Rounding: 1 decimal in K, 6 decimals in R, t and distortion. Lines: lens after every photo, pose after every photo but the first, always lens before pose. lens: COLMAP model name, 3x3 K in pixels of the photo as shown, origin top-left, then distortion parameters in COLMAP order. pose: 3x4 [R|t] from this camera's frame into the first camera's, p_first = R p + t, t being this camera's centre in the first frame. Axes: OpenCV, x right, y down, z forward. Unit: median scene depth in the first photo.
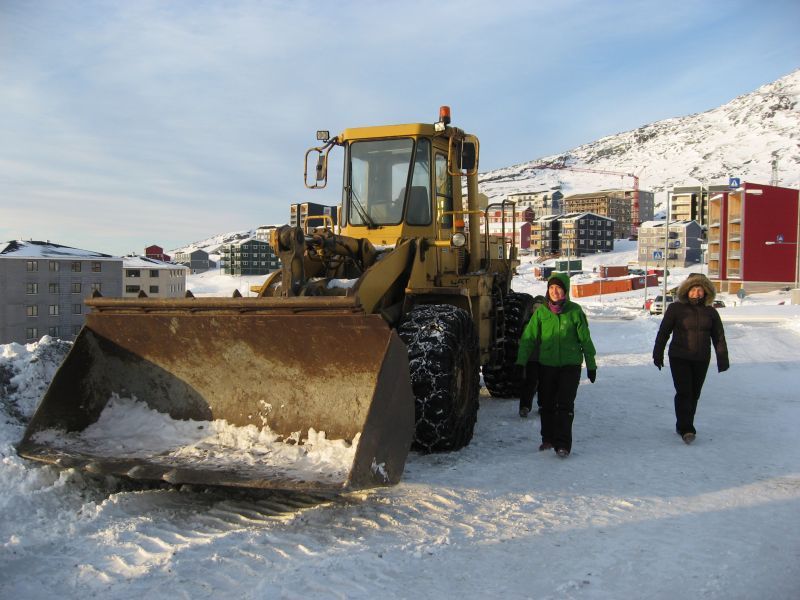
lens RADIAL K [[838.7, 0, 400.0], [0, 838.7, 300.0], [0, 0, 1]] dist [-0.118731, 0.033281]
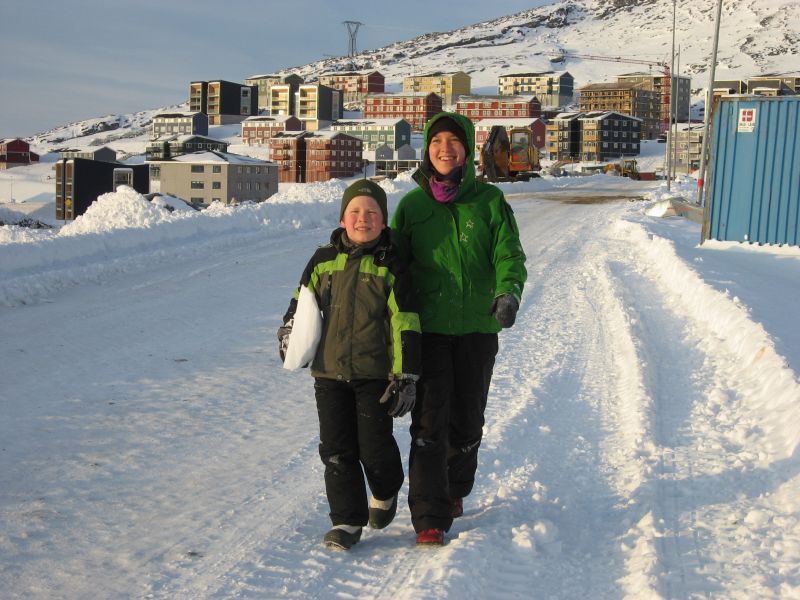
lens RADIAL K [[1706.1, 0, 400.0], [0, 1706.1, 300.0], [0, 0, 1]] dist [-0.067800, -0.289699]
pose [[0.993221, -0.003540, 0.116190, -0.126612], [-0.000680, 0.999342, 0.036260, 0.018184], [-0.116242, -0.036093, 0.992565, -0.470979]]
